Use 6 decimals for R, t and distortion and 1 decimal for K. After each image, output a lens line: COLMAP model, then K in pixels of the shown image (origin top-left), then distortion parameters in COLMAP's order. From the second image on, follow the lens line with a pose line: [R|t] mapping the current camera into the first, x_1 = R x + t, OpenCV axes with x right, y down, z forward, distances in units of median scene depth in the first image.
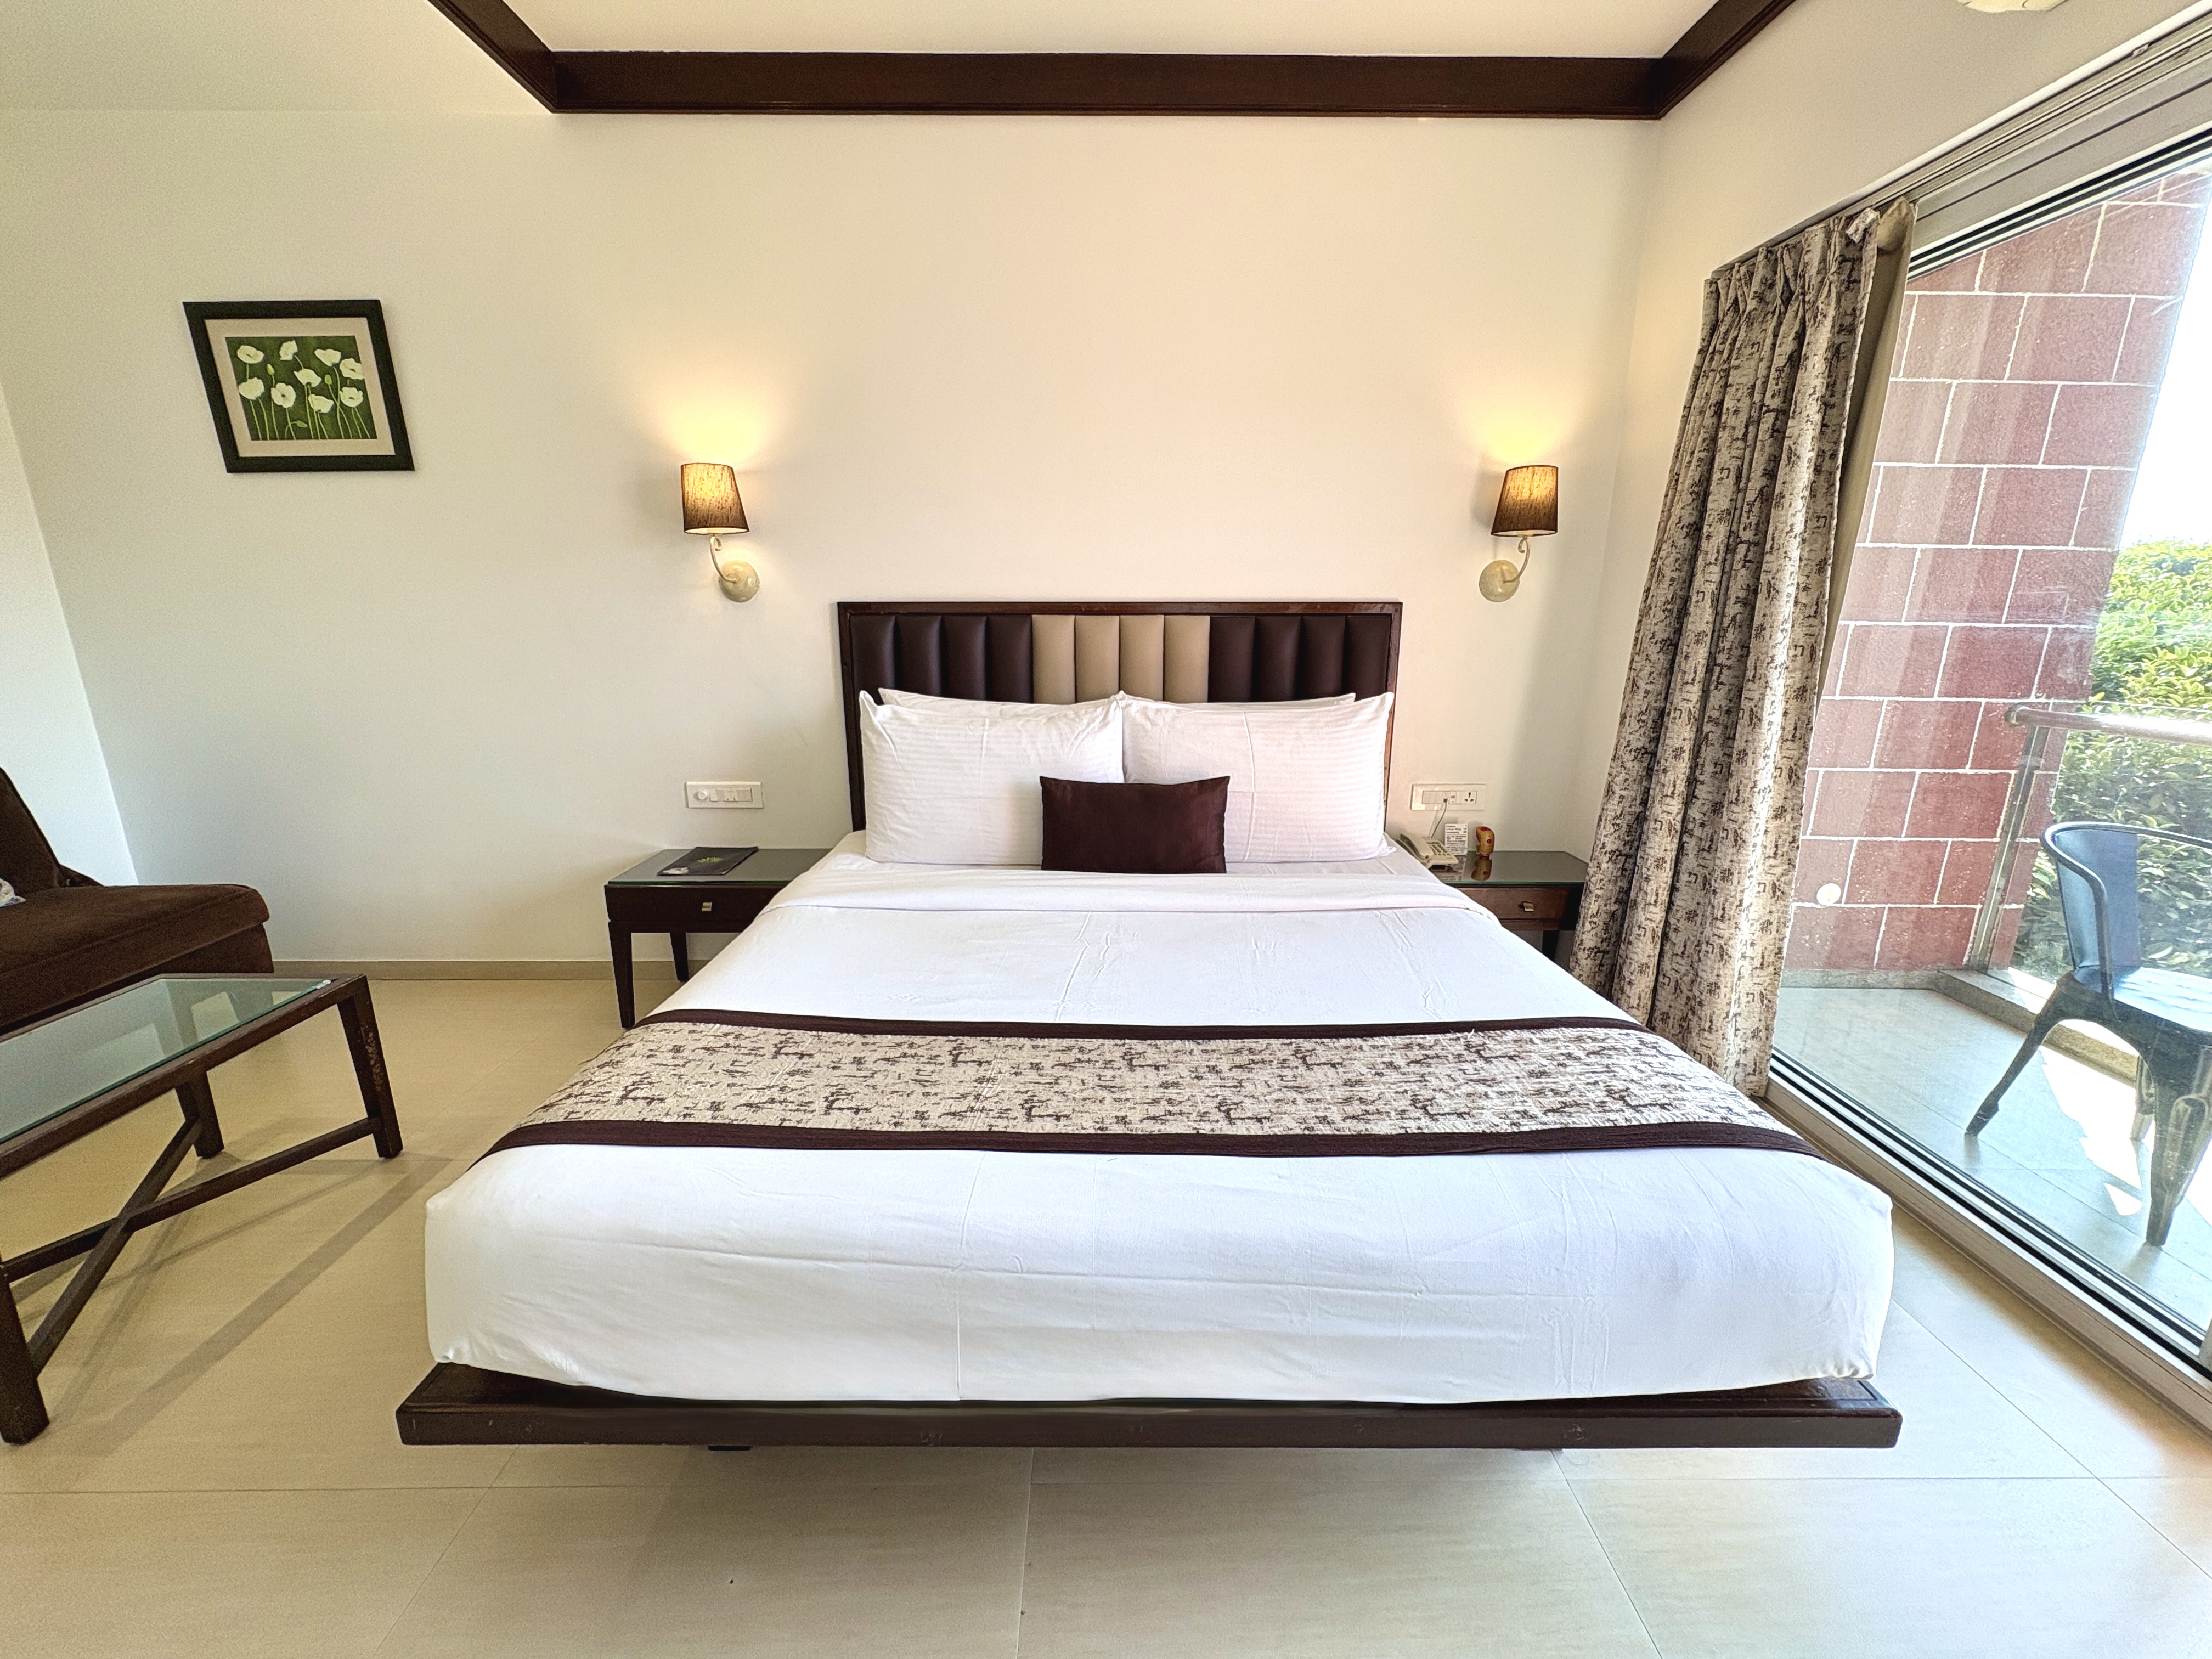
lens RADIAL K [[879.3, 0, 1102.8], [0, 879.3, 828.6], [0, 0, 1]] dist [-0.000557, 0.000813]
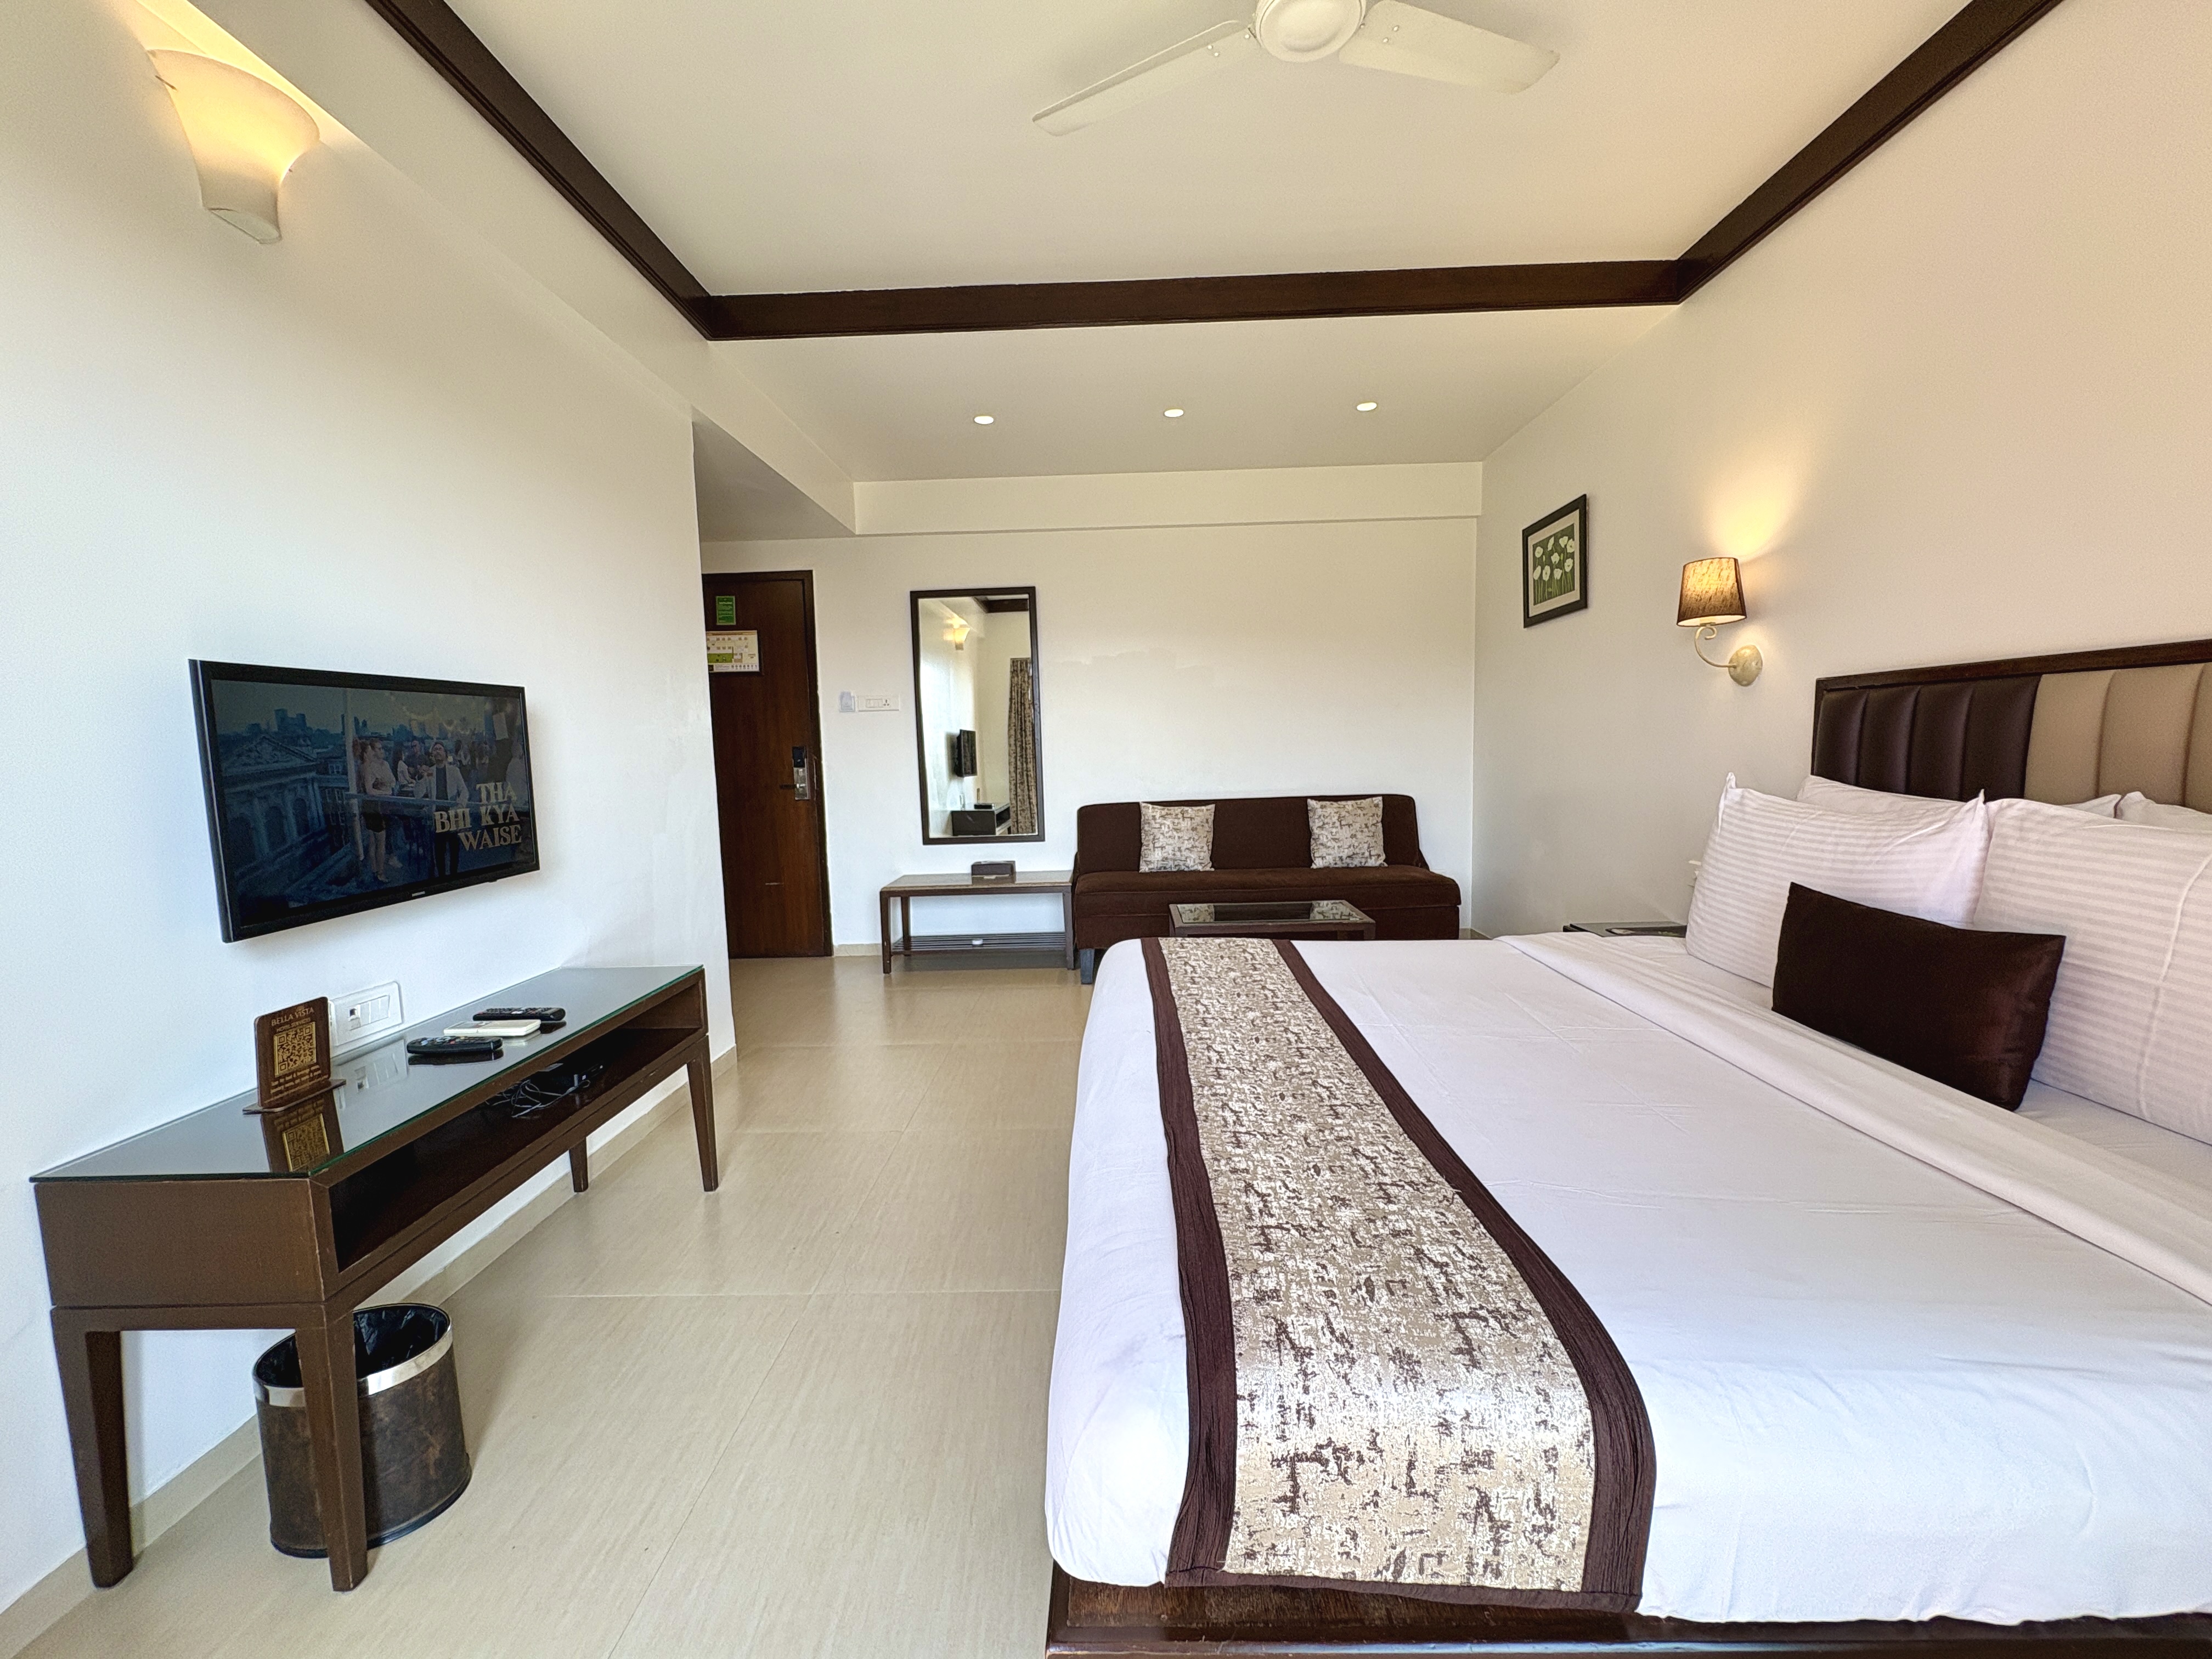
lens RADIAL K [[879.3, 0, 1107.0], [0, 879.3, 830.5], [0, 0, 1]] dist [-0.000557, 0.000813]
pose [[-0.013286, 0.093557, -0.995525, 0.632283], [-0.219512, 0.971053, 0.094187, -0.039029], [0.975519, 0.219781, 0.007635, 0.350177]]
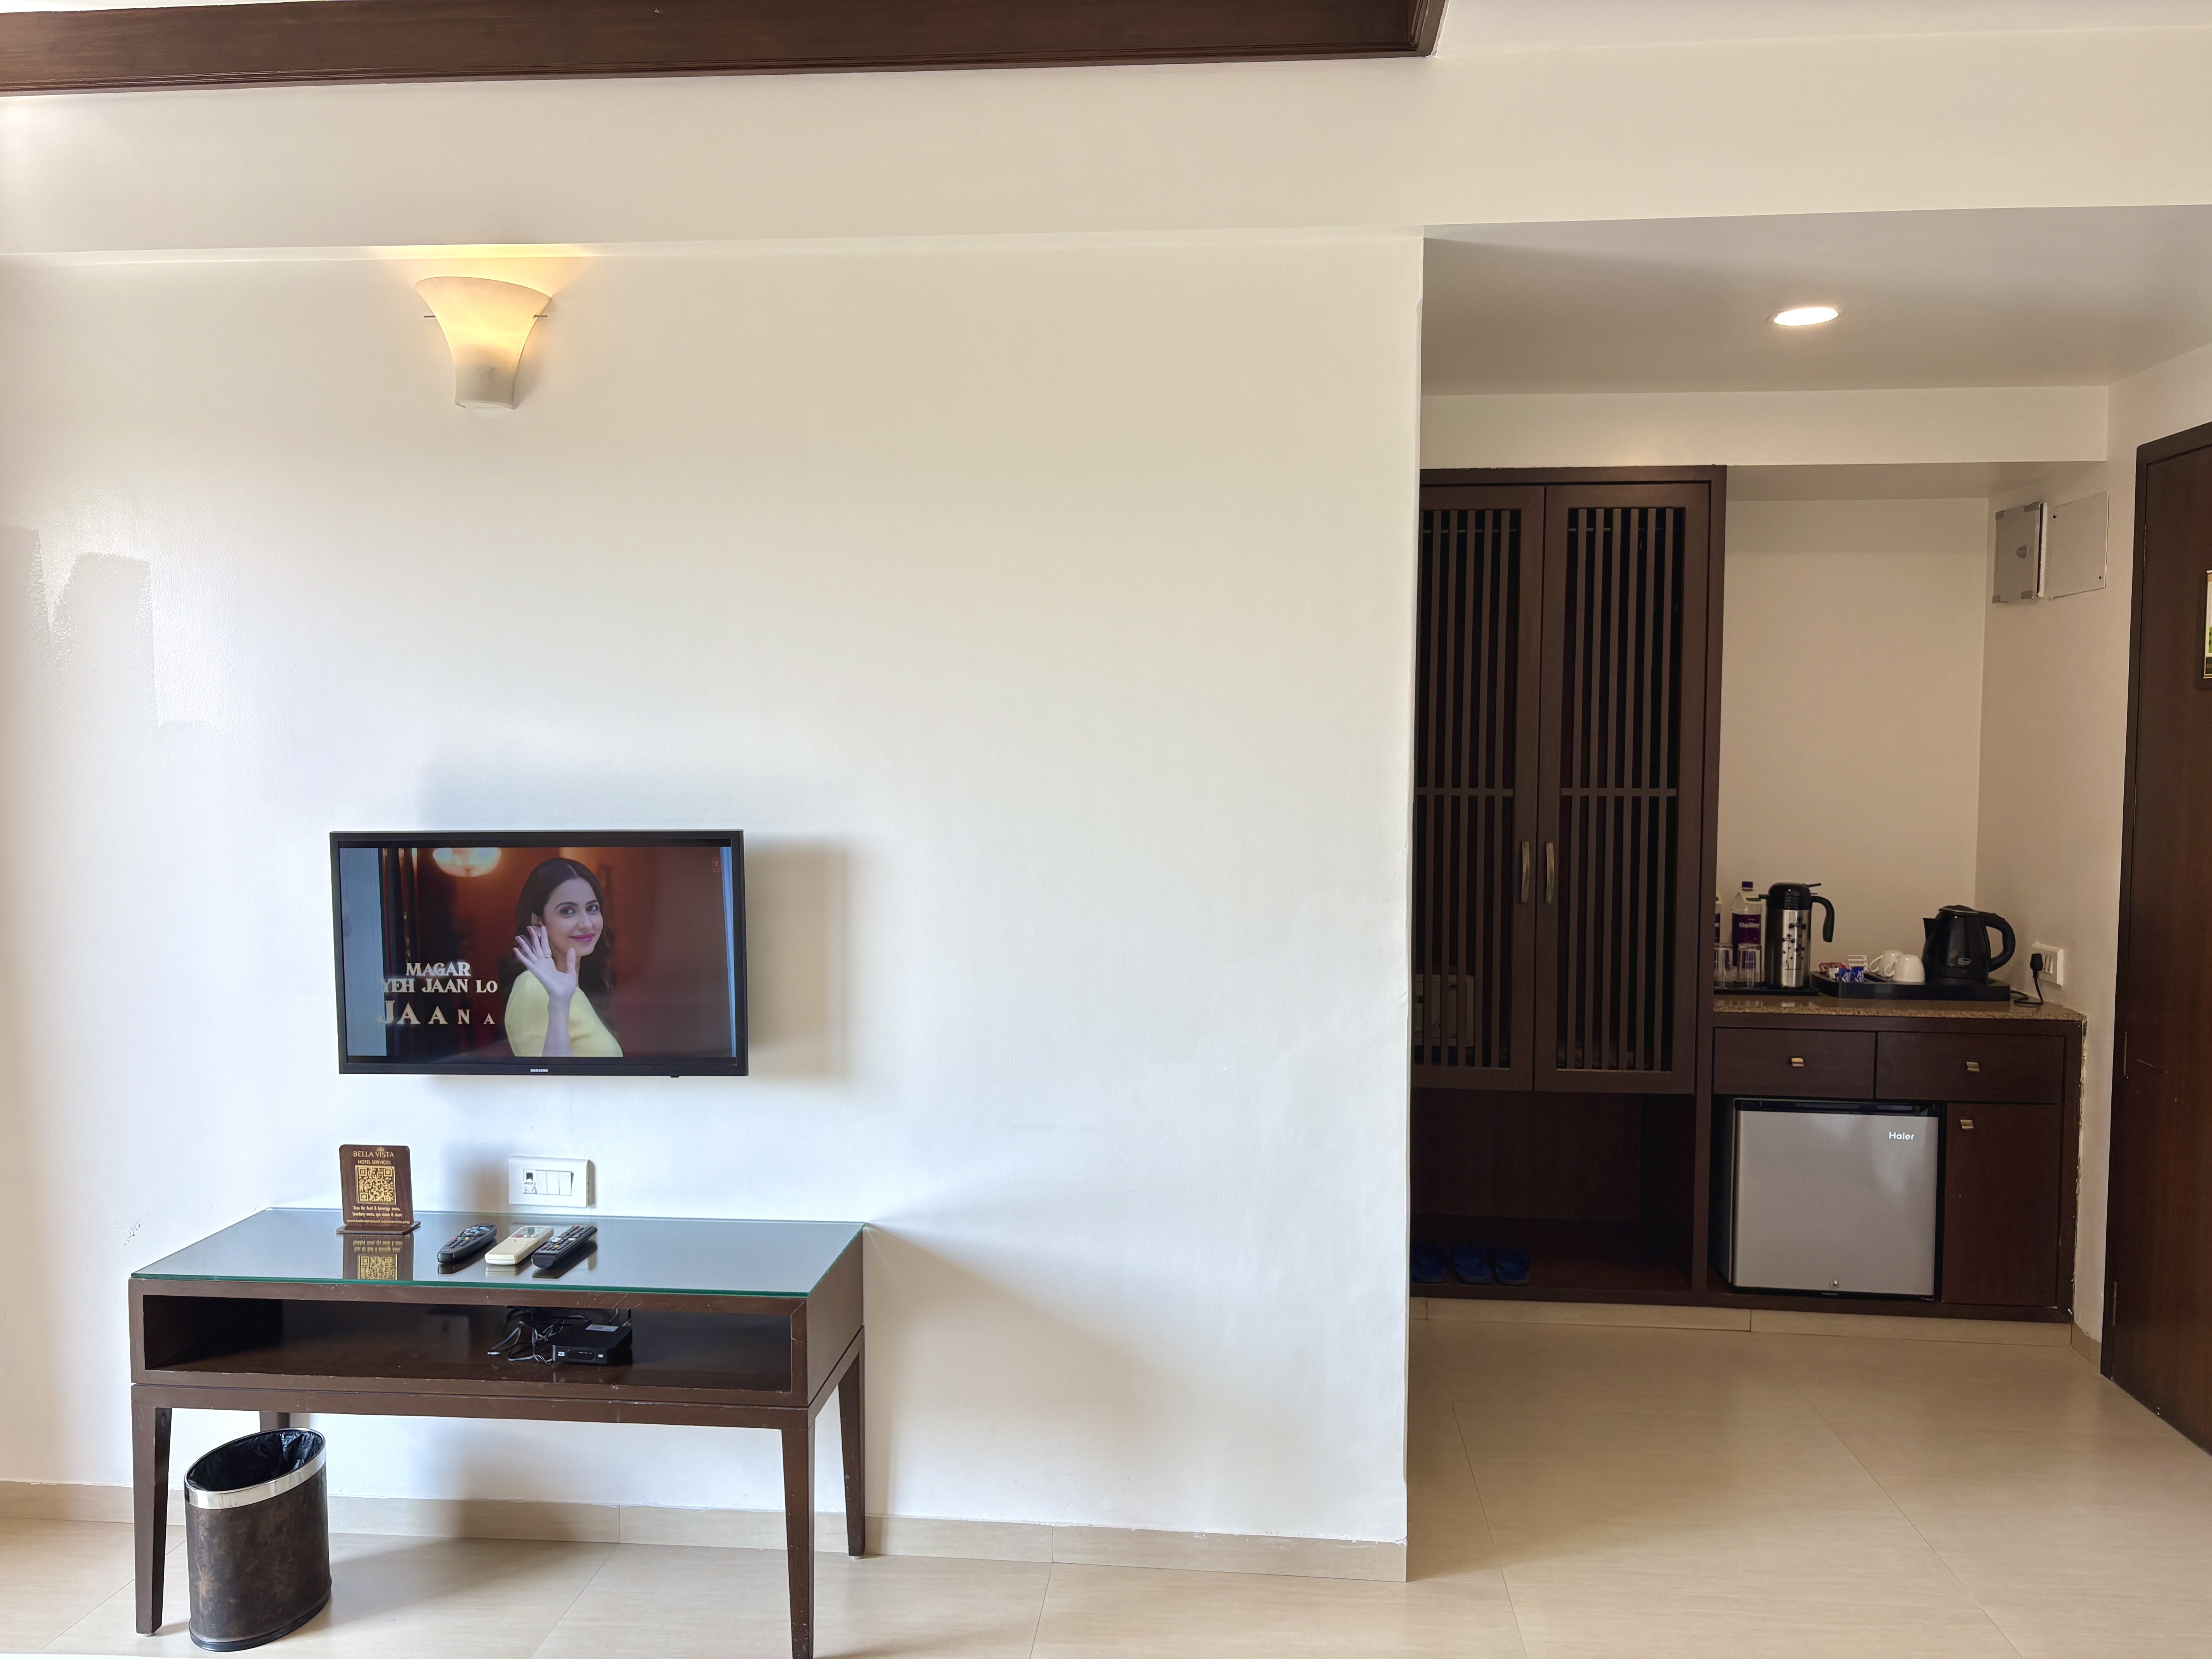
lens RADIAL K [[1687.8, 0, 1115.1], [0, 1687.8, 827.1], [0, 0, 1]] dist [0.015562, -0.007131]
pose [[-0.996240, -0.007340, 0.086326, -0.482563], [0.018202, 0.956434, 0.291381, -0.299401], [-0.084704, 0.291857, -0.952704, 0.867308]]
